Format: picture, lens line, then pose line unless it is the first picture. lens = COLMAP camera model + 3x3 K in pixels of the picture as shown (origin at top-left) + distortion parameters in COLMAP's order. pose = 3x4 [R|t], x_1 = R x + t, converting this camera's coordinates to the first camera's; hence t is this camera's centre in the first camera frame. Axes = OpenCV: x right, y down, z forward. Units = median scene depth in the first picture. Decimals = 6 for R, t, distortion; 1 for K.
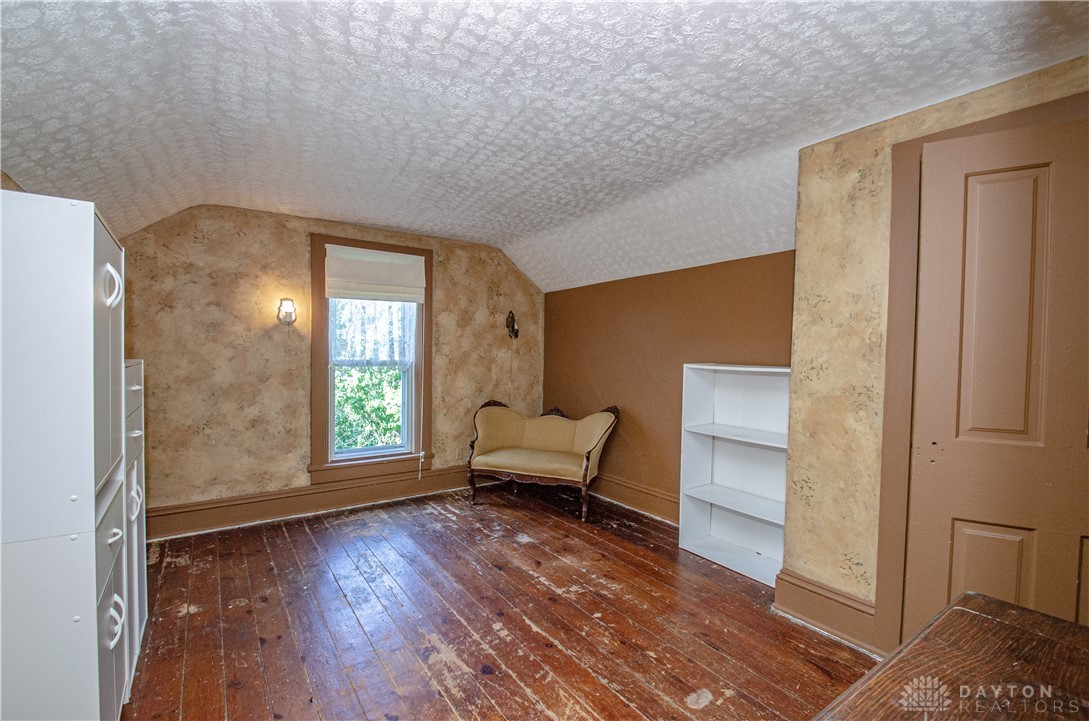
lens RADIAL K [[476.5, 0, 535.9], [0, 476.5, 360.5], [0, 0, 1]] dist [-0.005197, -0.004372]
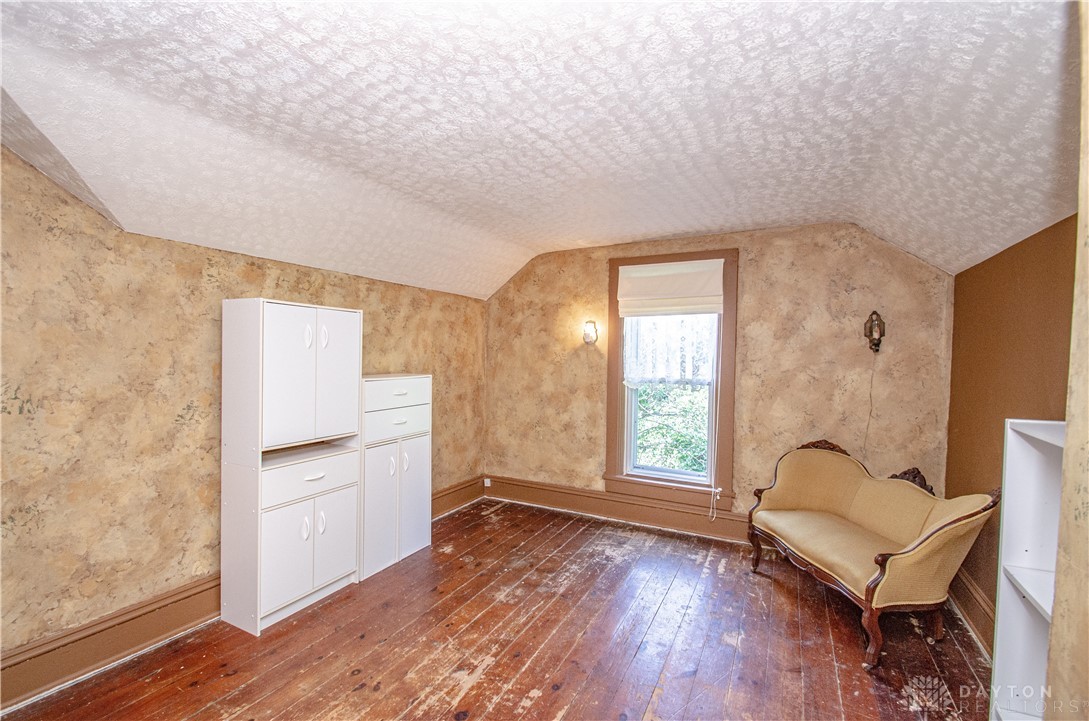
lens RADIAL K [[476.5, 0, 537.5], [0, 476.5, 361.2], [0, 0, 1]] dist [-0.005197, -0.004372]
pose [[0.453871, 0.008939, -0.891023, 0.423834], [-0.020951, 0.999780, -0.000642, -0.030895], [0.890821, 0.018959, 0.453959, 0.365741]]
